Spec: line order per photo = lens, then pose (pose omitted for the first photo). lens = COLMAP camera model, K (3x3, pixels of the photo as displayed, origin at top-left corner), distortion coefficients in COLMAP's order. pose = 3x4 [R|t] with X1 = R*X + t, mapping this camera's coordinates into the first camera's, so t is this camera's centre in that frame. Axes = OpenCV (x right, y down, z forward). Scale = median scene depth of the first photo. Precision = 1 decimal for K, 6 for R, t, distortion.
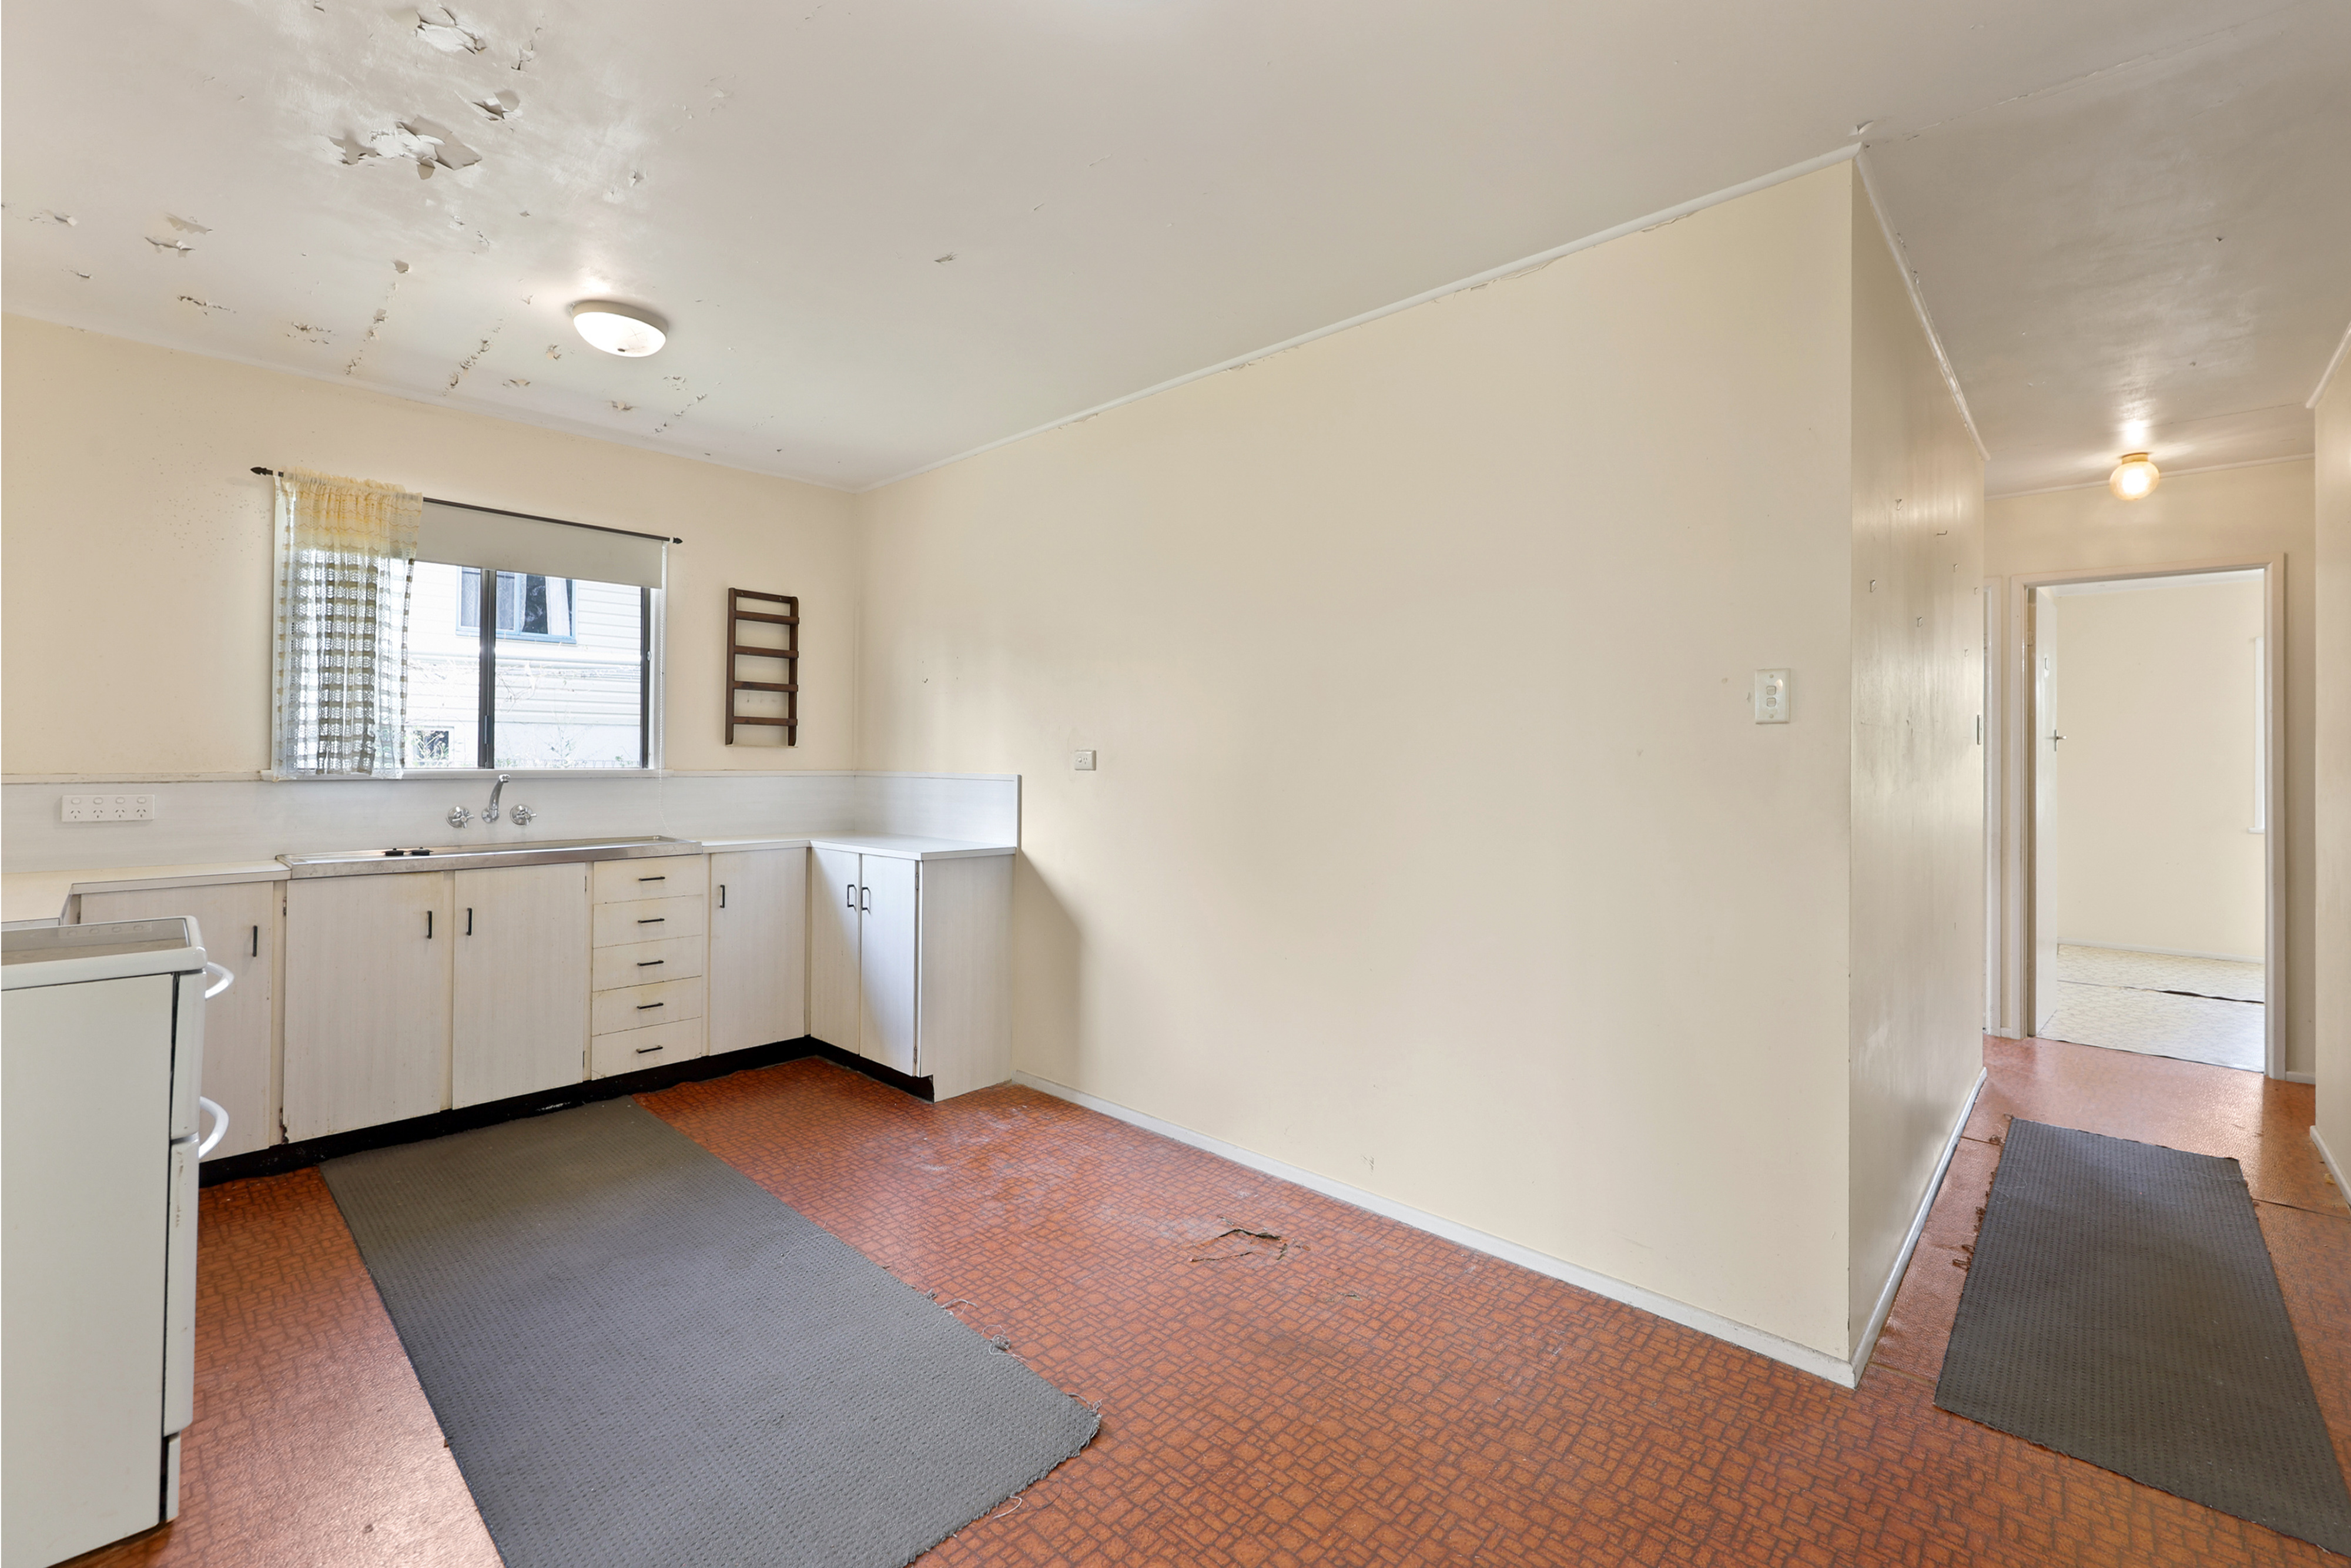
lens RADIAL K [[960.2, 0, 1263.8], [0, 960.2, 756.5], [0, 0, 1]] dist [0.001077, 0.000238]
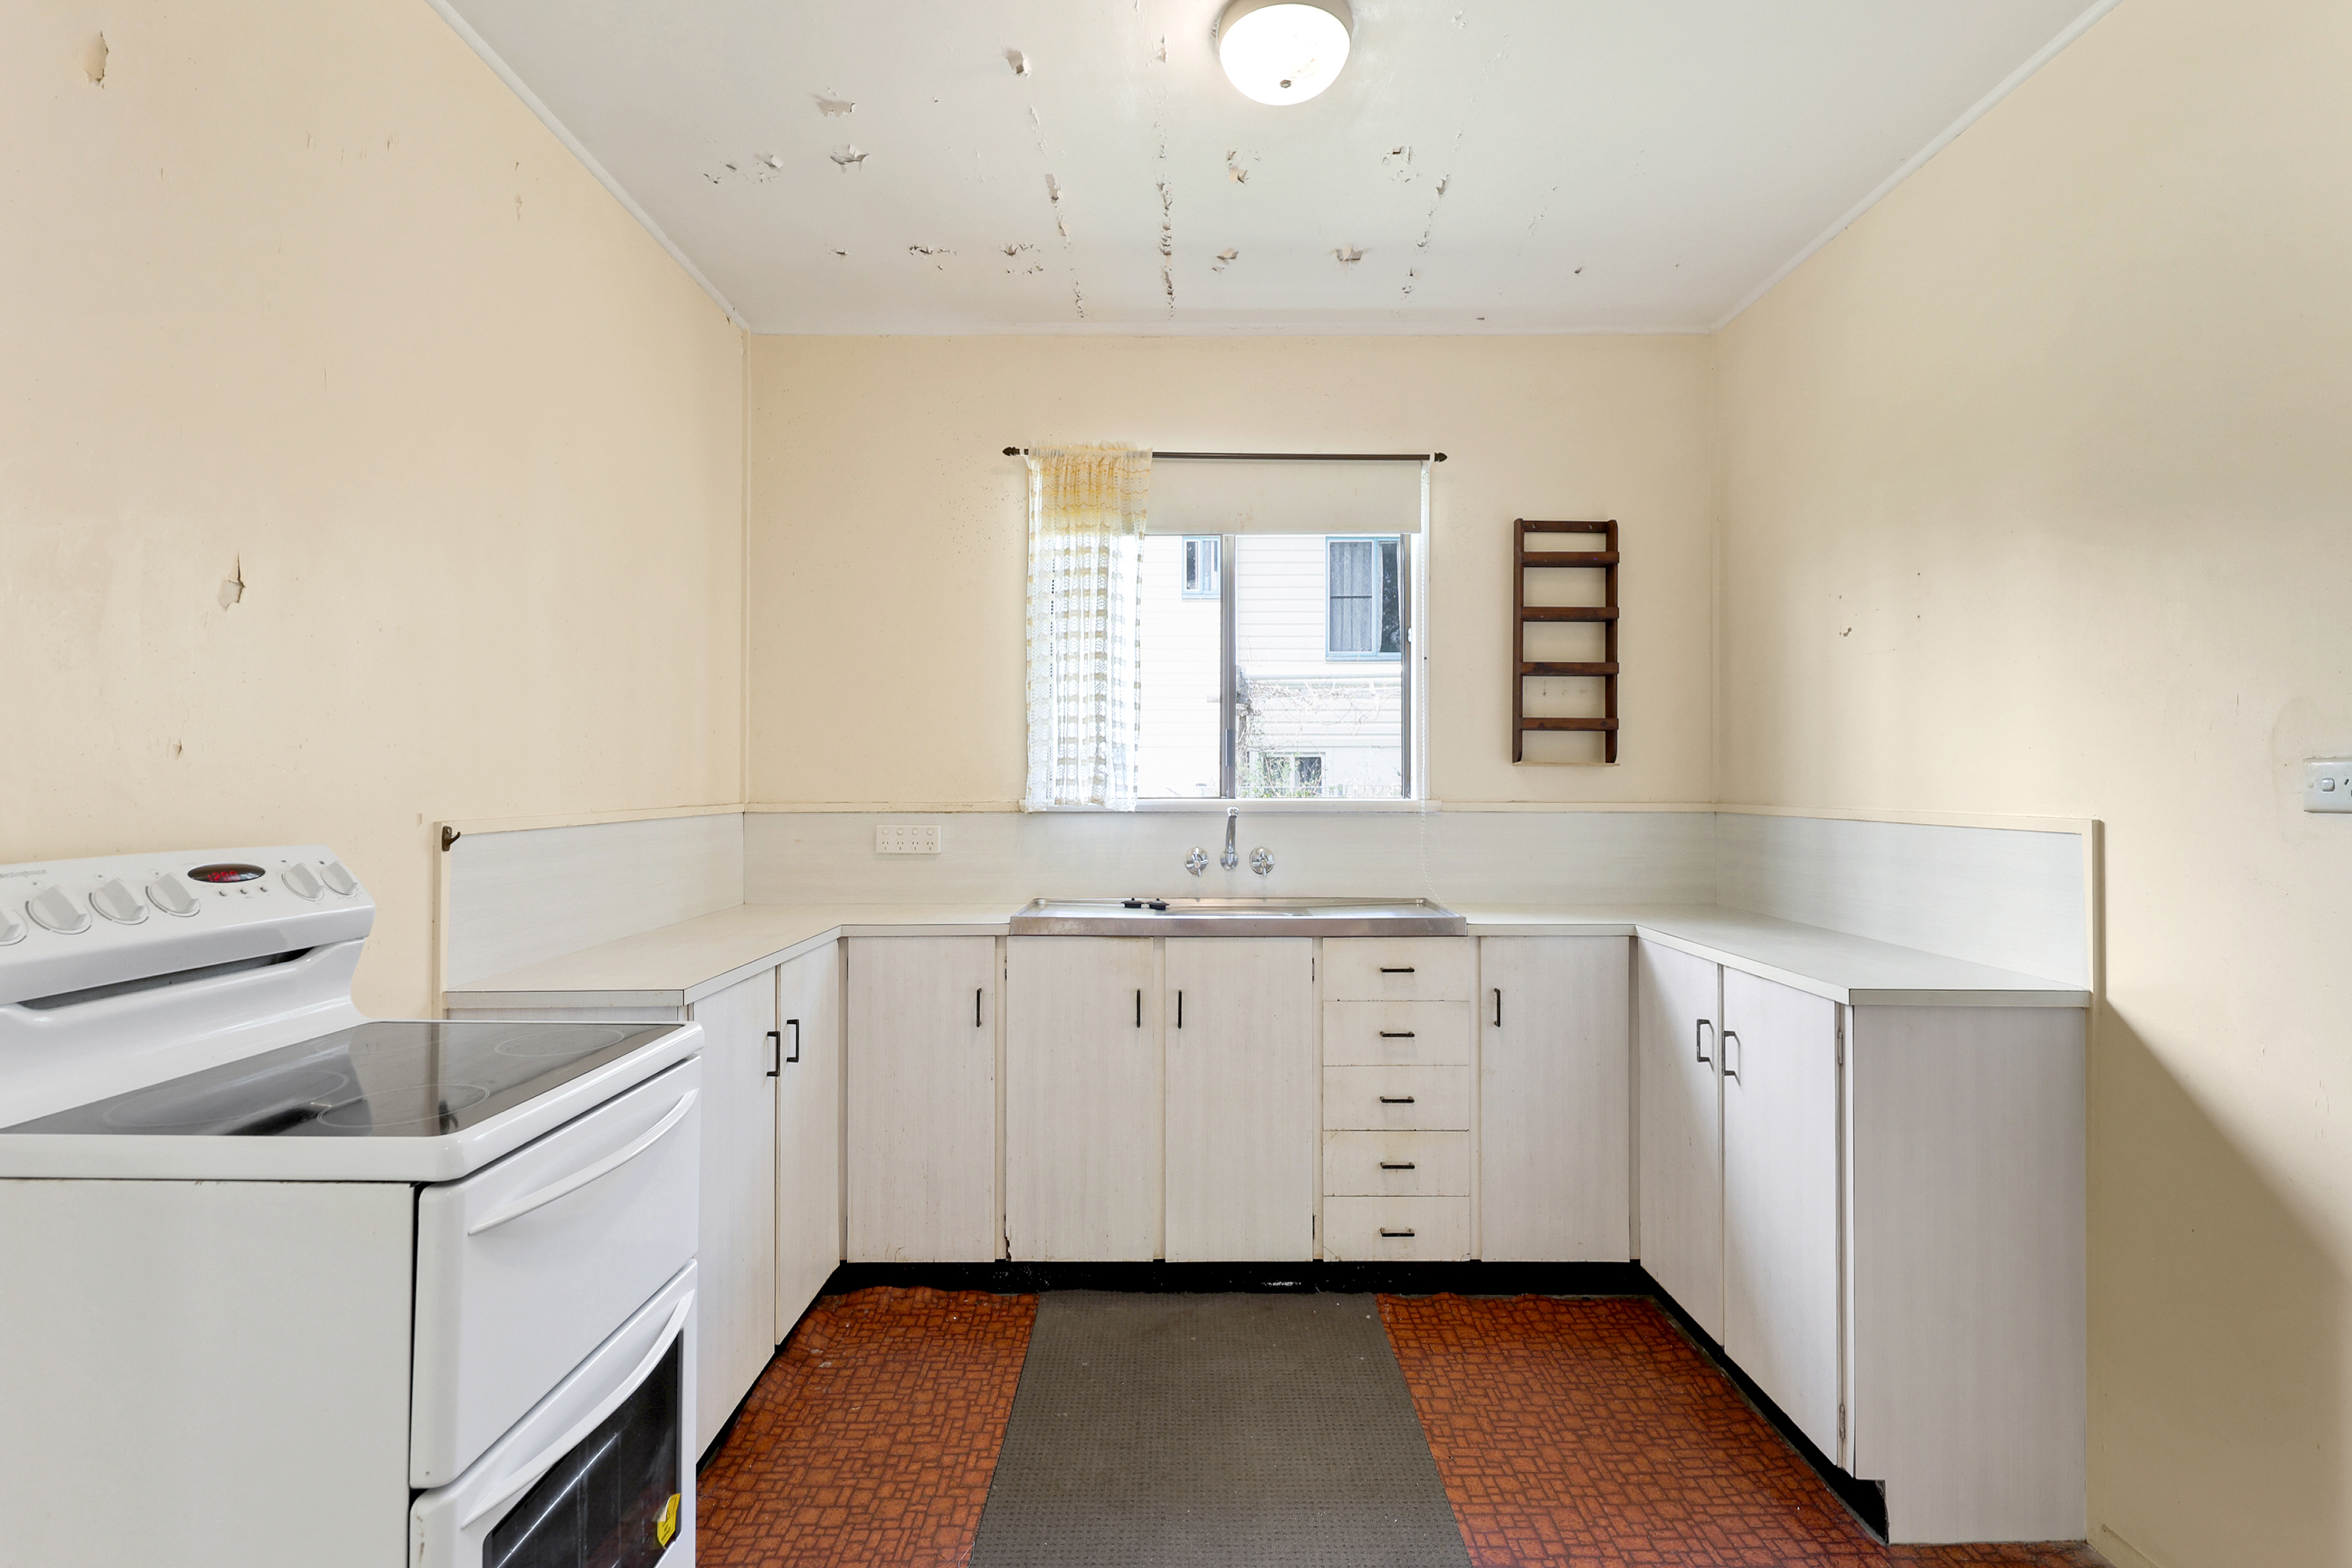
lens RADIAL K [[1159.0, 0, 1199.5], [0, 1159.0, 766.0], [0, 0, 1]] dist [0.002304, 0.000605]
pose [[0.671359, -0.014700, -0.740986, -0.149377], [0.005972, 0.999878, -0.014425, 0.000127], [0.741108, 0.005259, 0.671365, 0.387563]]
